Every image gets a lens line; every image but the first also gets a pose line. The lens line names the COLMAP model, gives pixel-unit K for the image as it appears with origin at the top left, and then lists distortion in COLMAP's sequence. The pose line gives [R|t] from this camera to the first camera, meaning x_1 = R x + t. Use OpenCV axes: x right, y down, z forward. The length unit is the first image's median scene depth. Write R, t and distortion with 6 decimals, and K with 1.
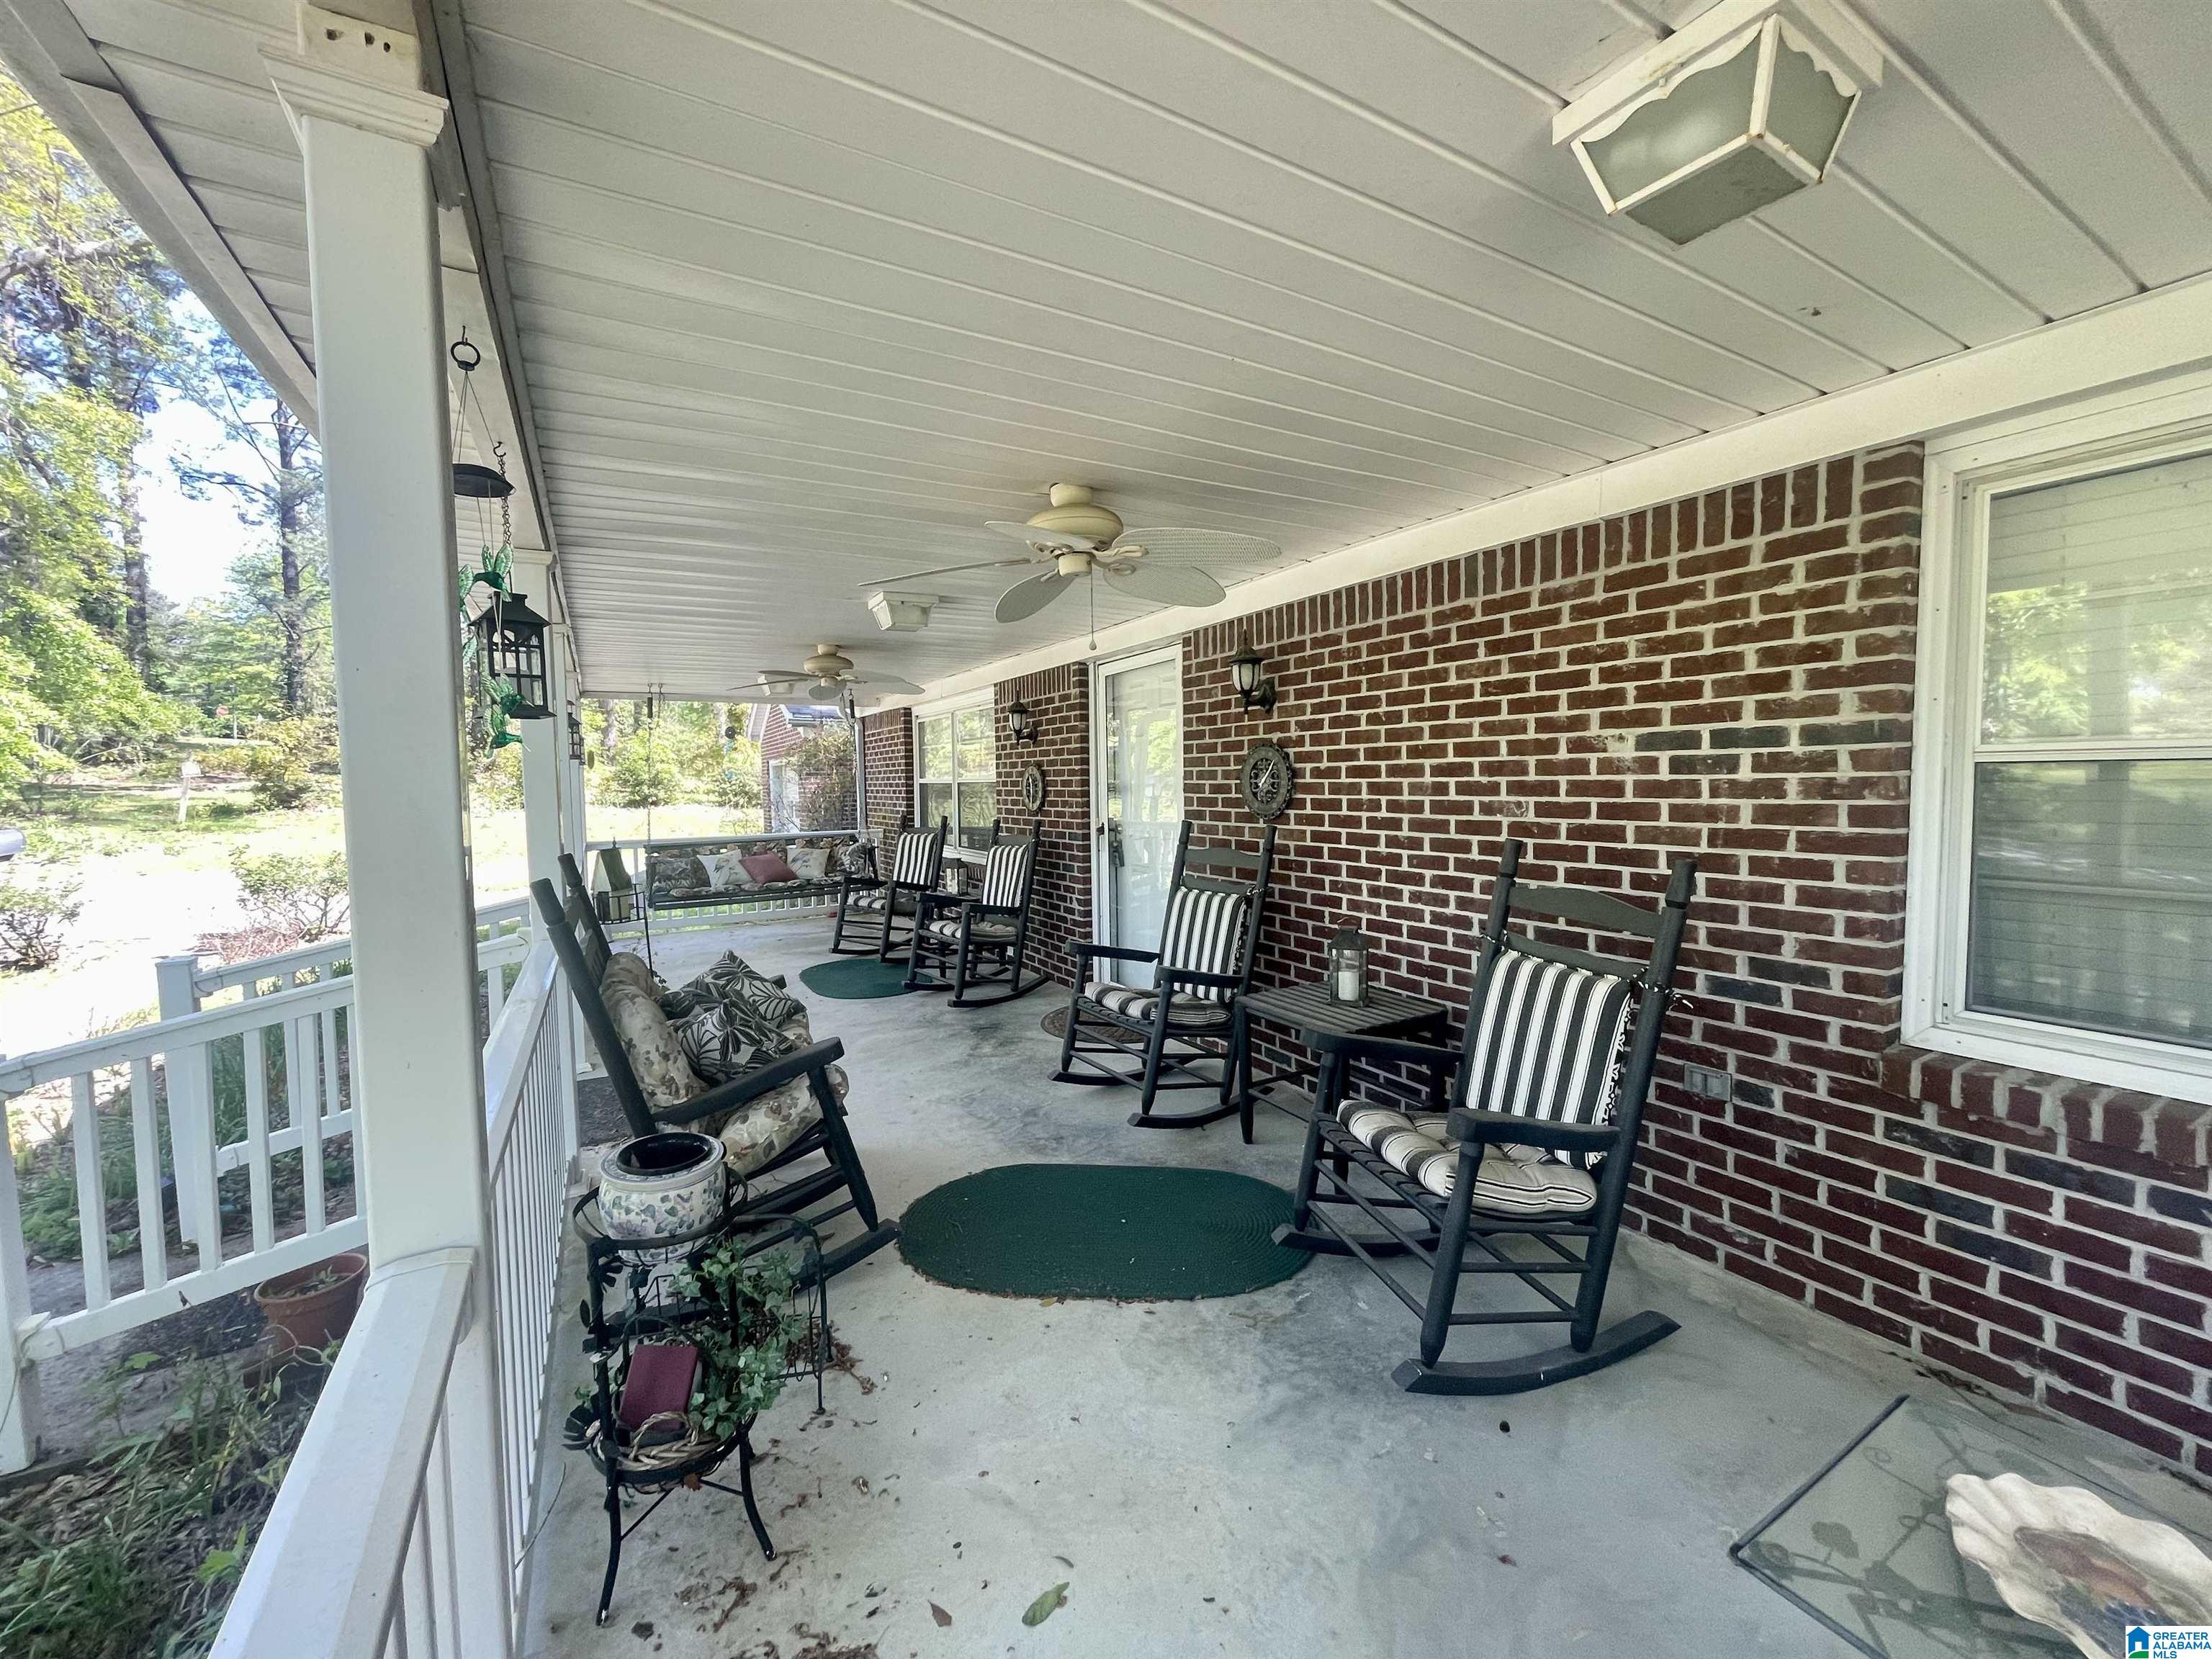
lens RADIAL K [[885.0, 0, 1094.6], [0, 885.0, 833.0], [0, 0, 1]] dist [-0.001467, 0.001880]
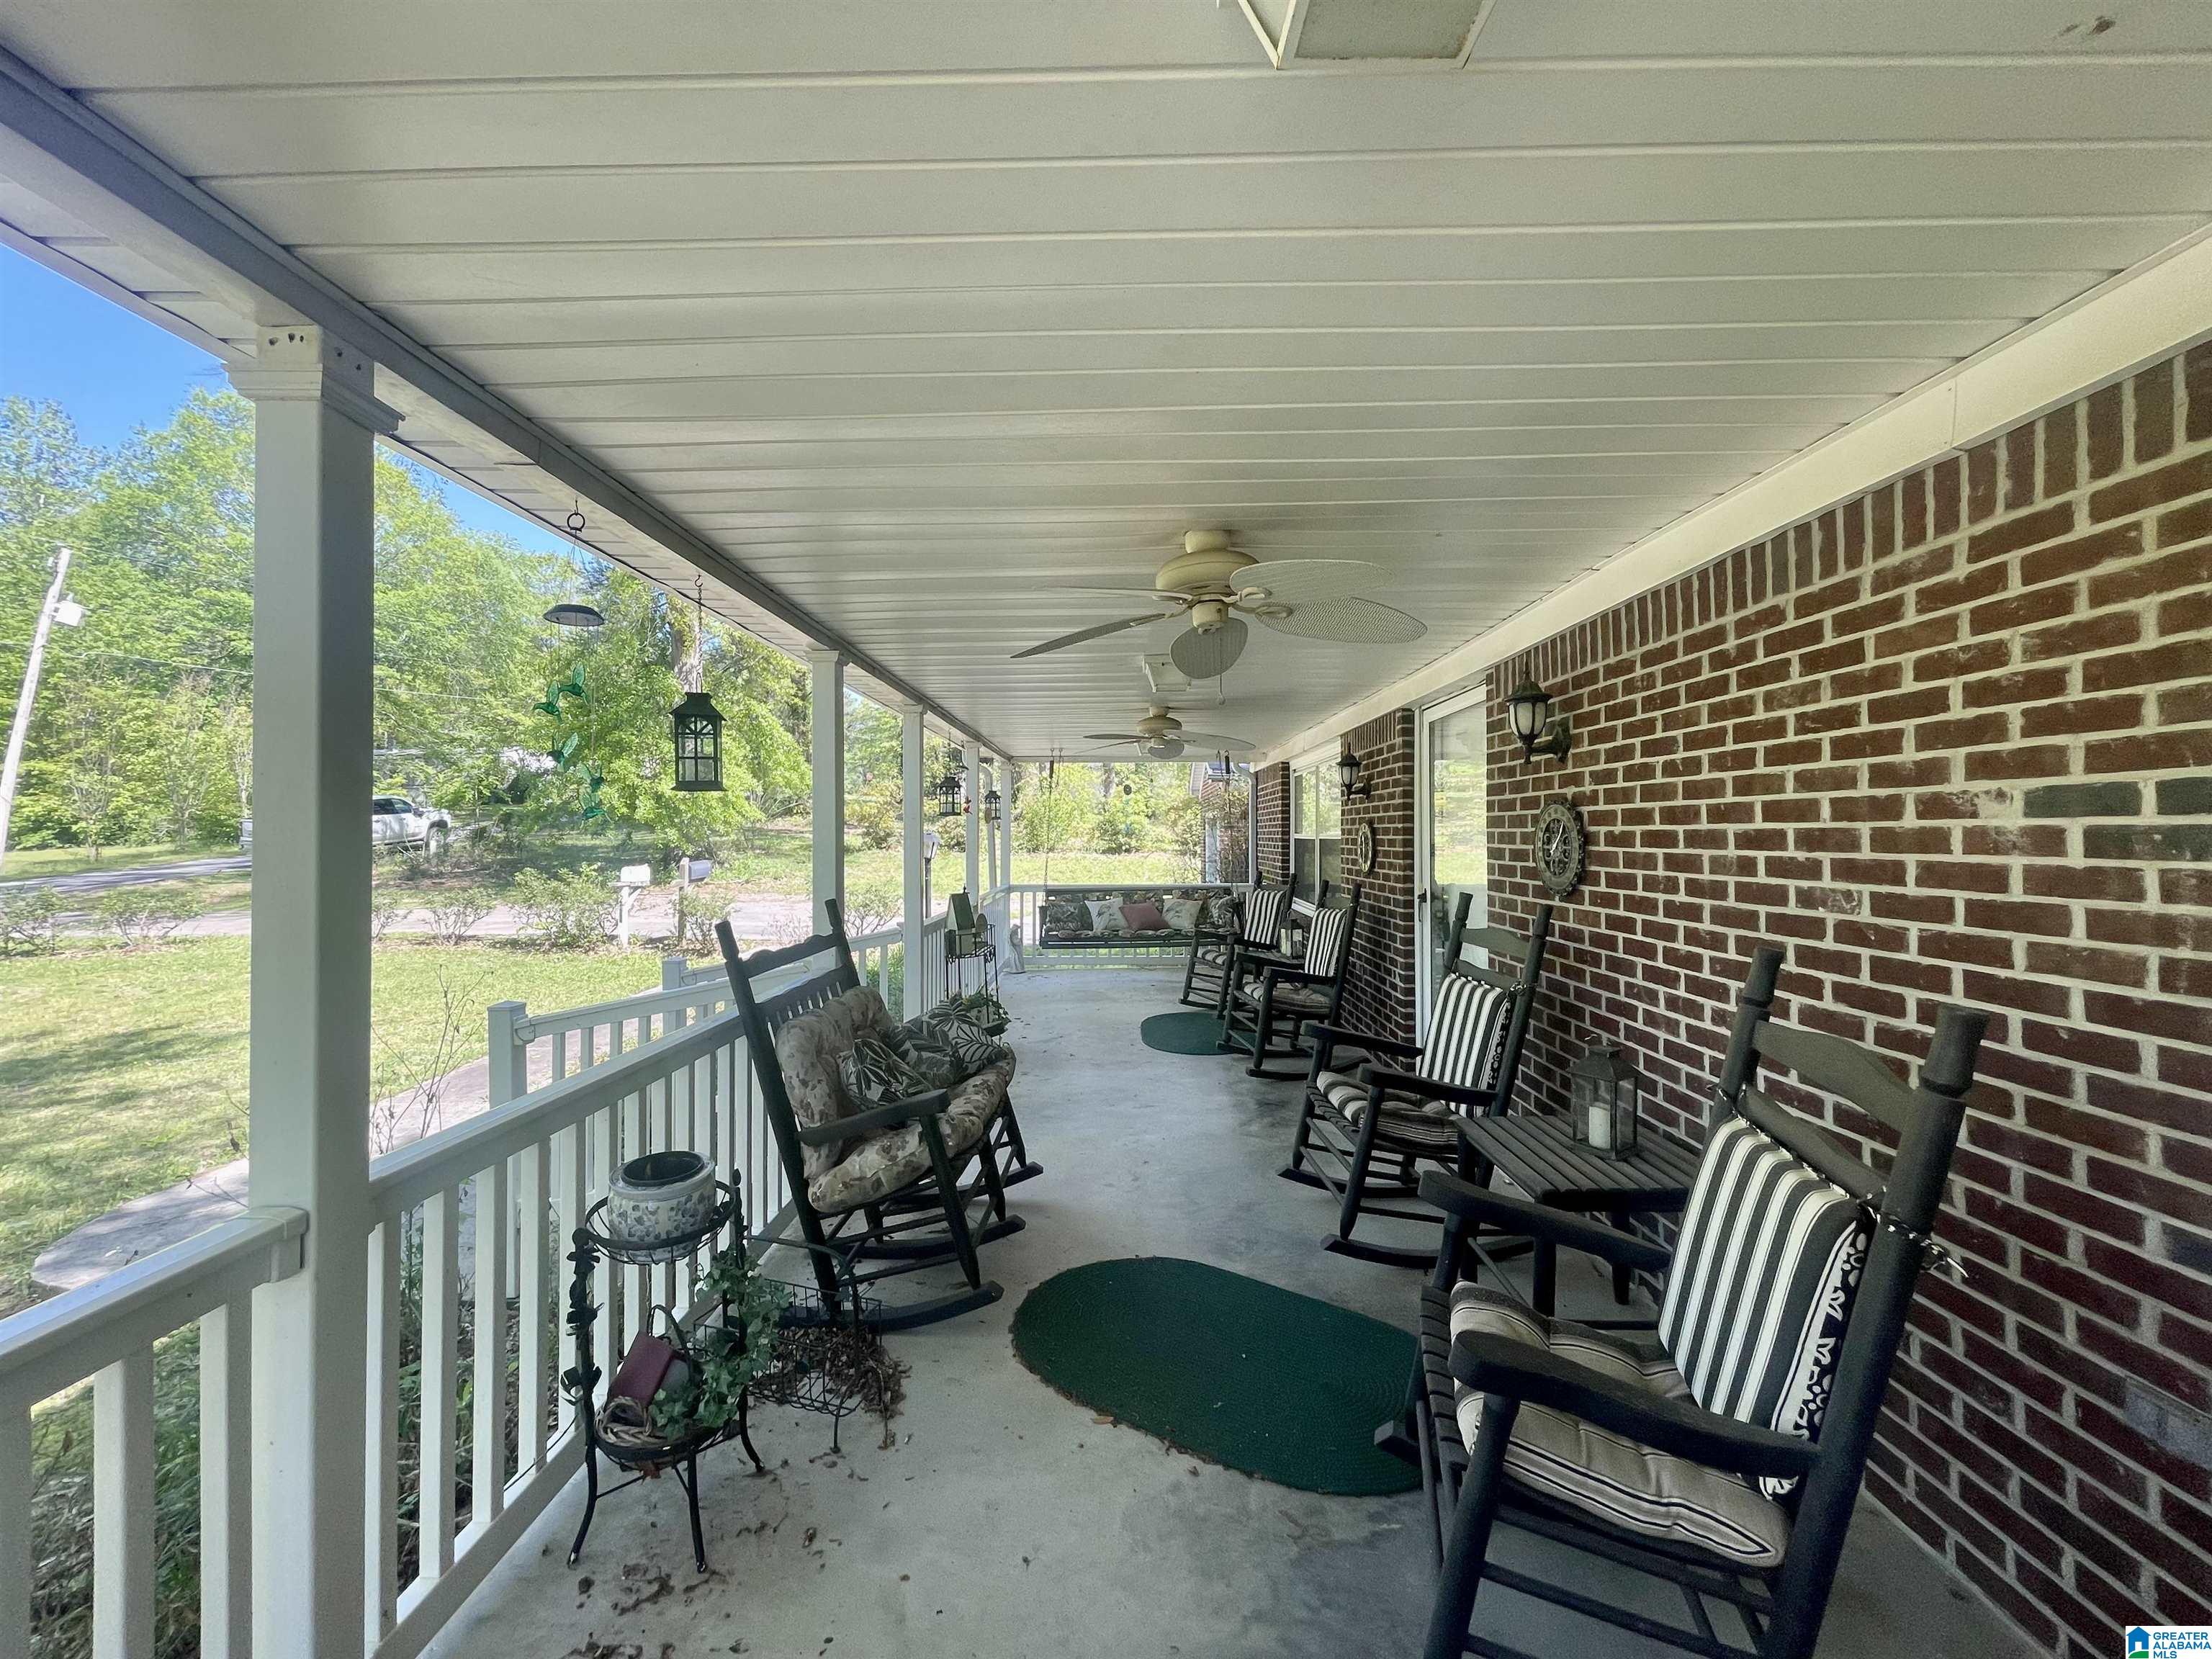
lens RADIAL K [[885.0, 0, 1102.2], [0, 885.0, 834.6], [0, 0, 1]] dist [-0.001467, 0.001880]
pose [[0.863974, 0.012335, -0.503385, 0.325554], [-0.040092, 0.998211, -0.044351, -0.025303], [0.501937, 0.058500, 0.862923, 0.146162]]
